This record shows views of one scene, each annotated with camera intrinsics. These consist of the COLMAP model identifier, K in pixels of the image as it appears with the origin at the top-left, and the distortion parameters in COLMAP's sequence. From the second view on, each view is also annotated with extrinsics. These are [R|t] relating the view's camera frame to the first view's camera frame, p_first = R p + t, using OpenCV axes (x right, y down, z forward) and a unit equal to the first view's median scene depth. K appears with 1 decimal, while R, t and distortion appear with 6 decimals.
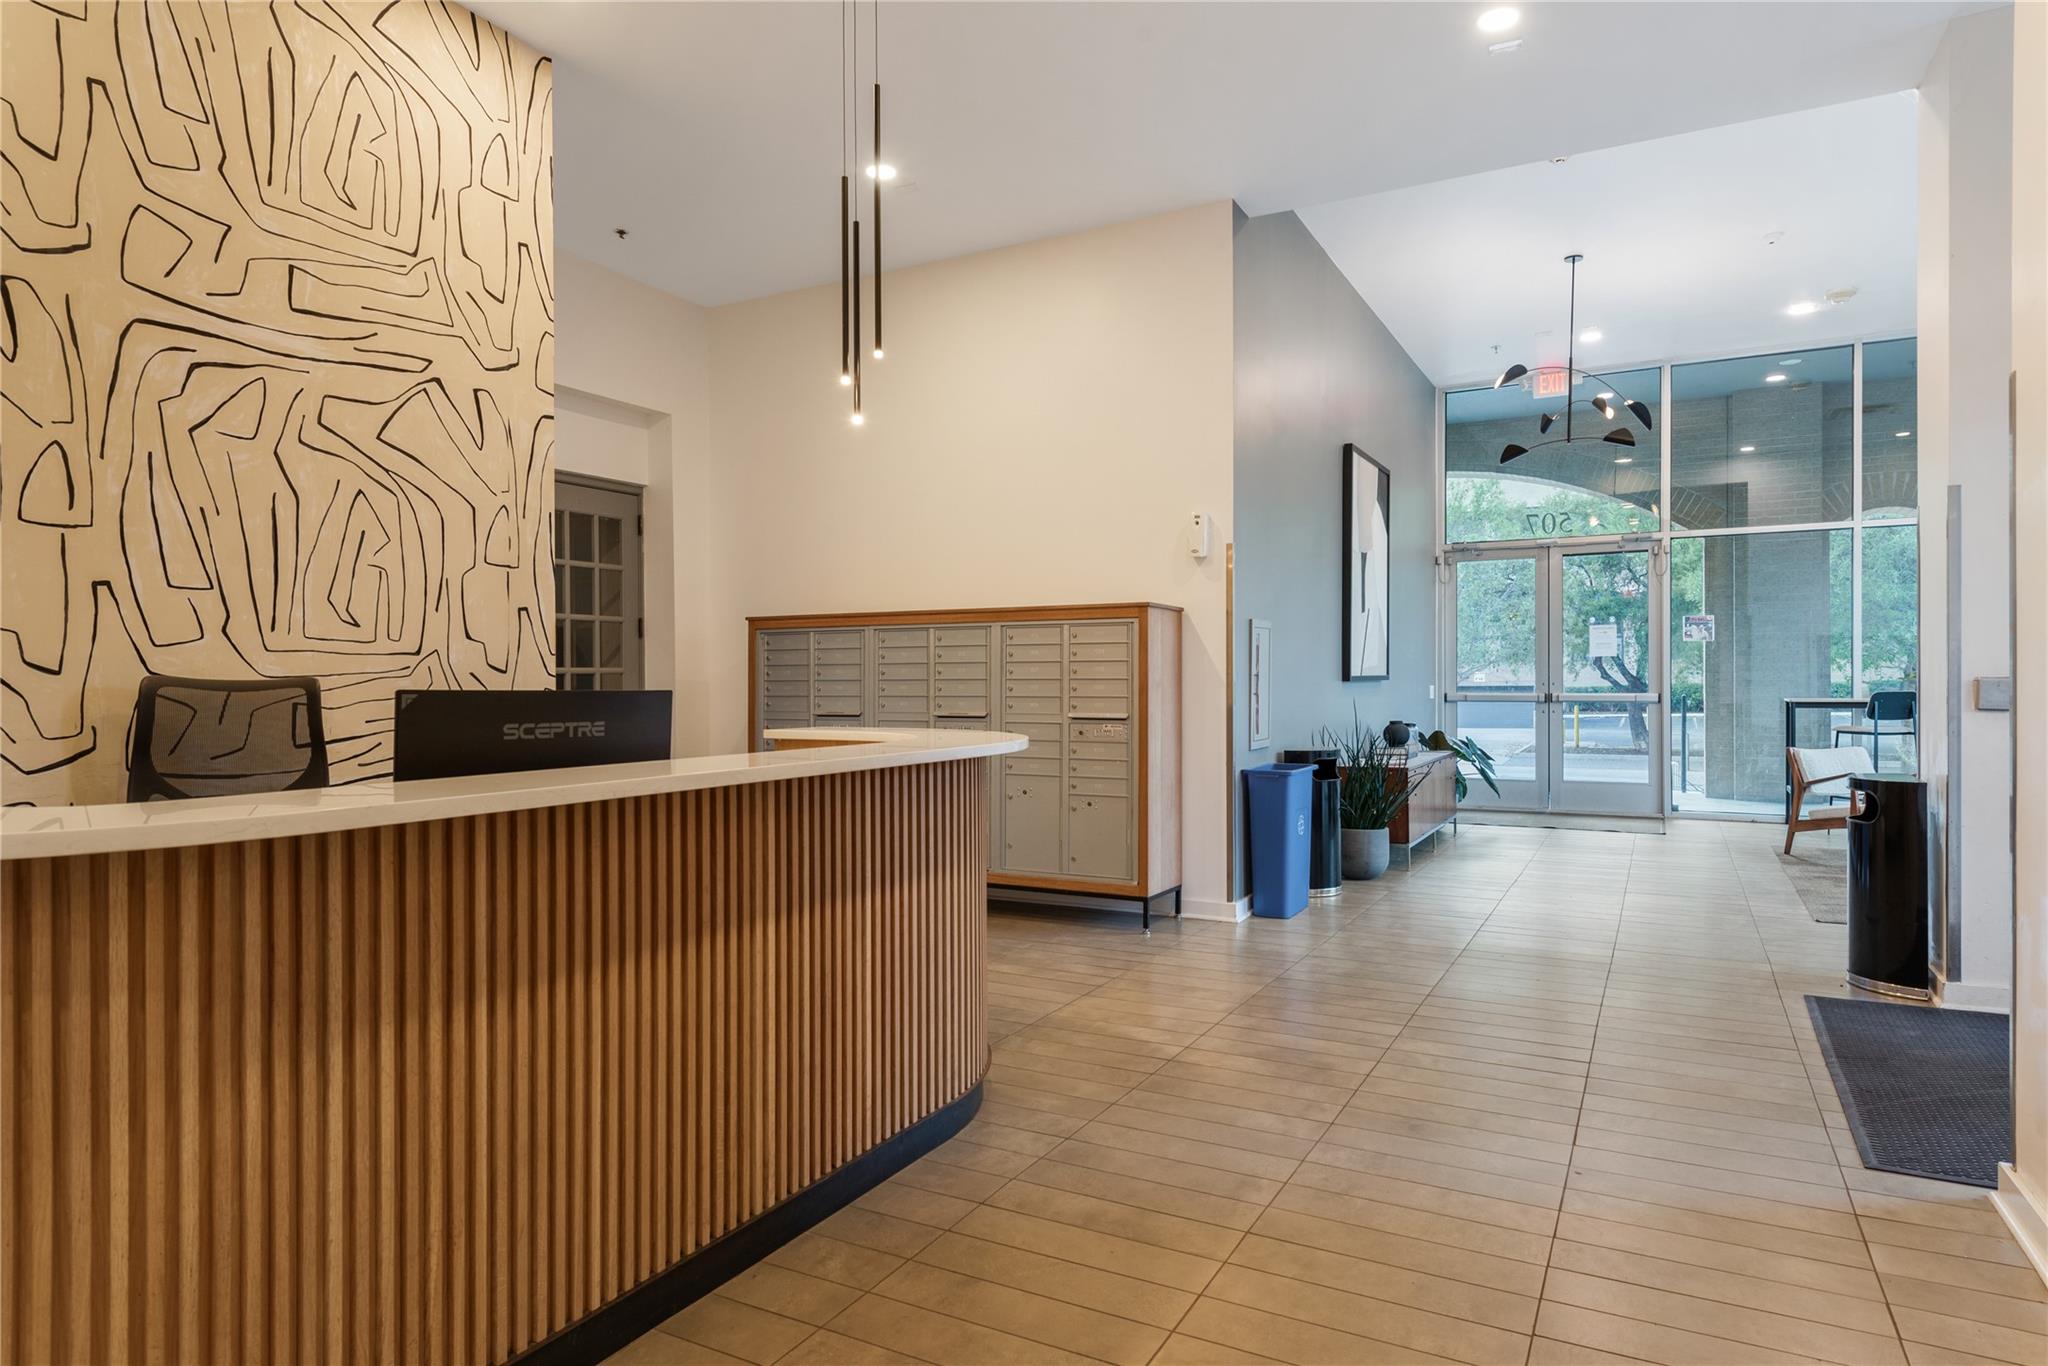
lens RADIAL K [[1194.5, 0, 1024.0], [0, 1194.5, 683.0], [0, 0, 1]] dist [0.002379, 0.000694]
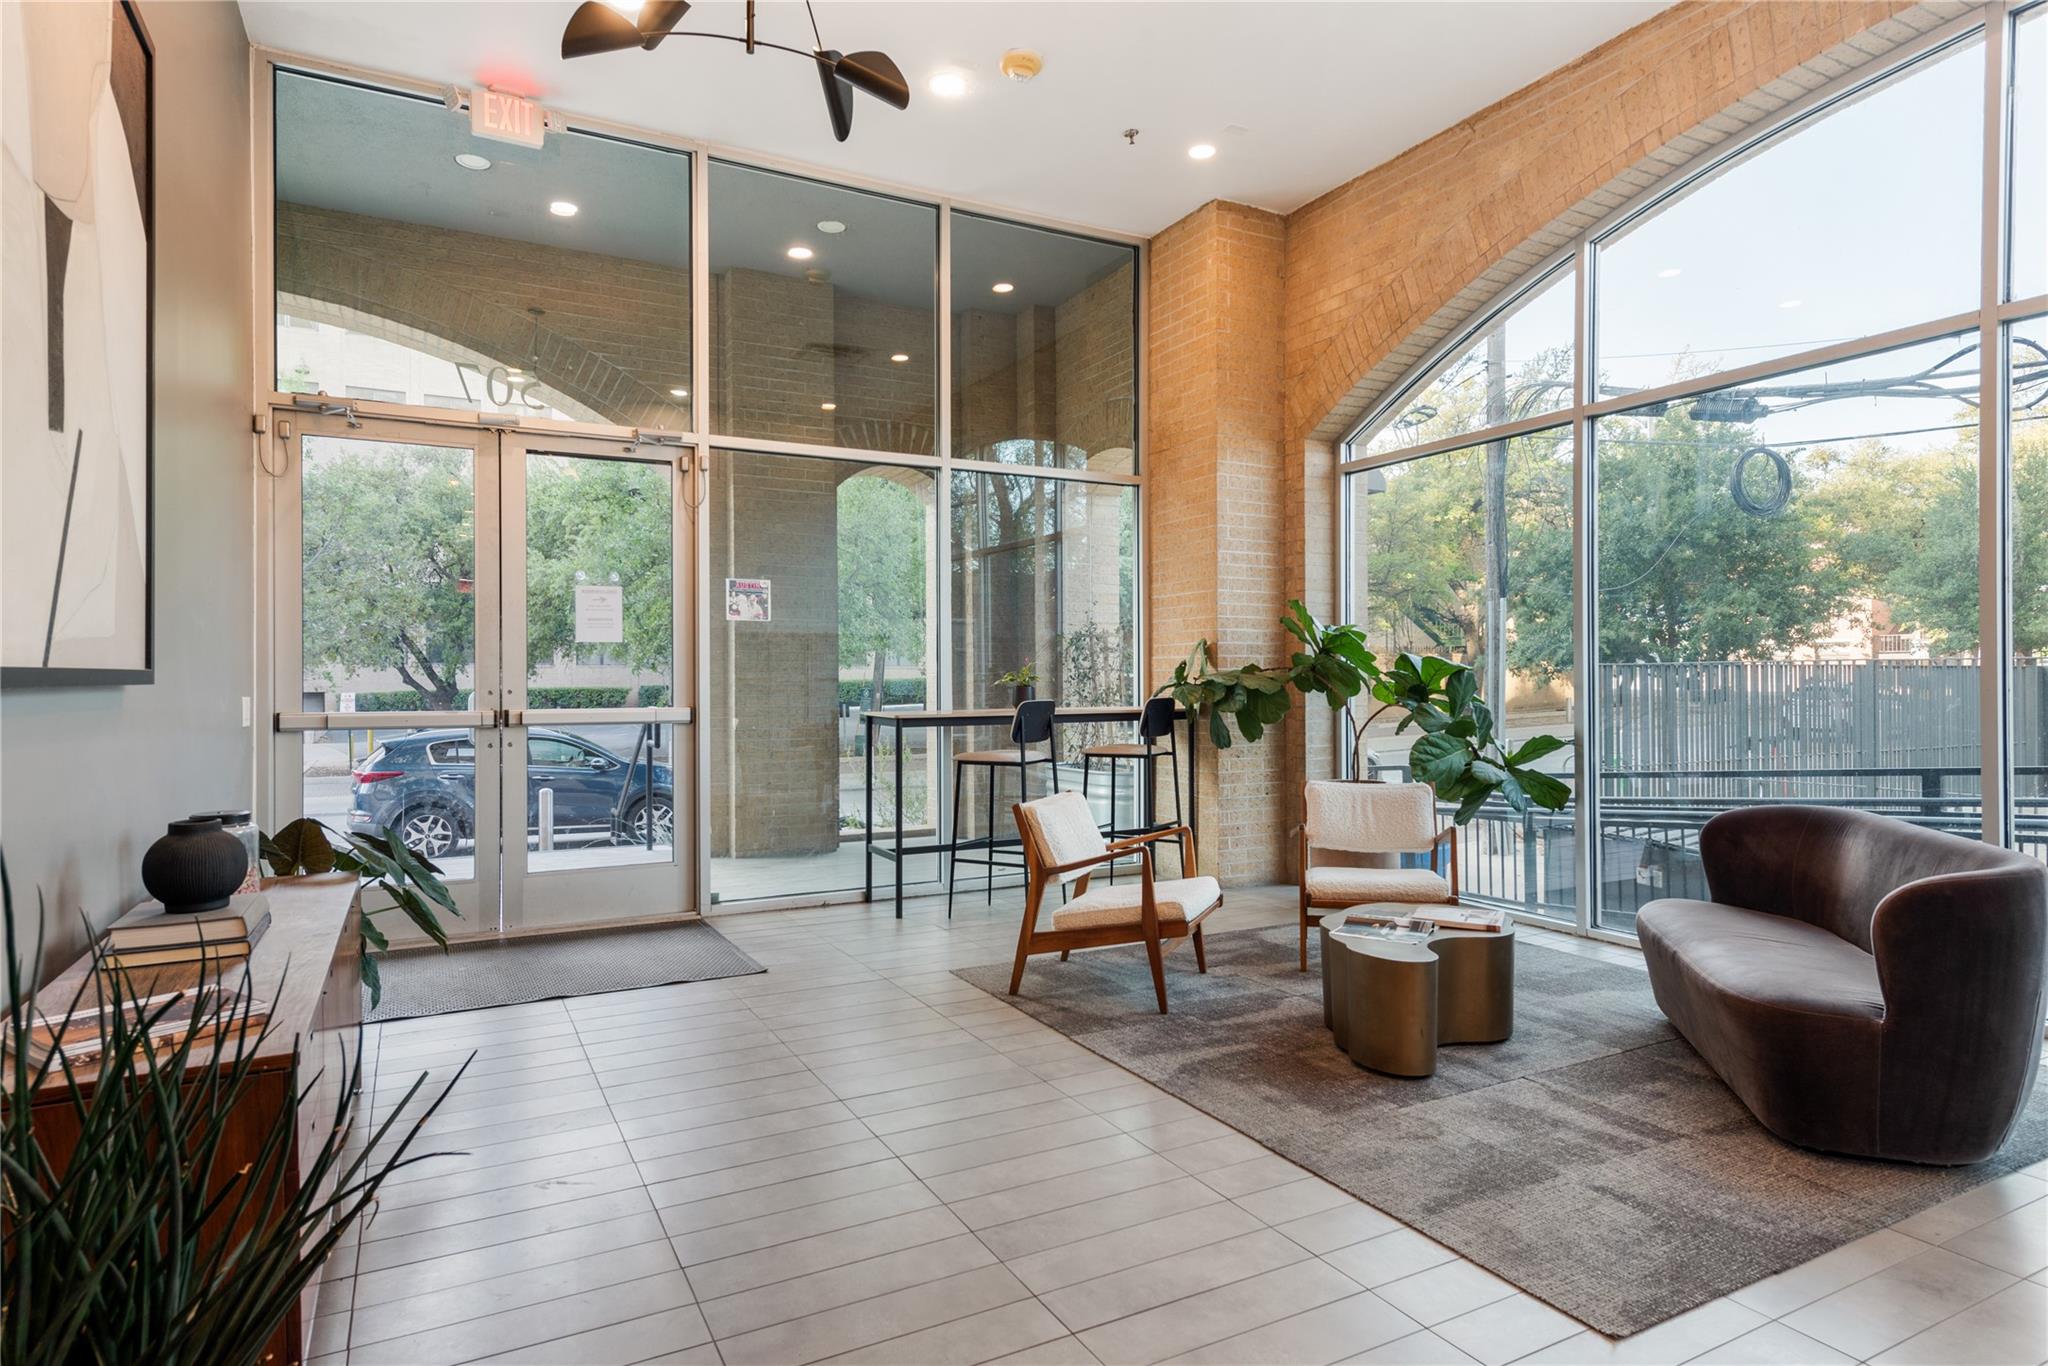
lens RADIAL K [[1130.0, 0, 1024.0], [0, 1130.0, 683.0], [0, 0, 1]] dist [0.007959, 0.000666]
pose [[0.557139, -0.000026, 0.830419, 0.160484], [0.003626, 0.999991, -0.002402, -0.001253], [-0.830411, 0.004349, 0.557134, 0.554501]]
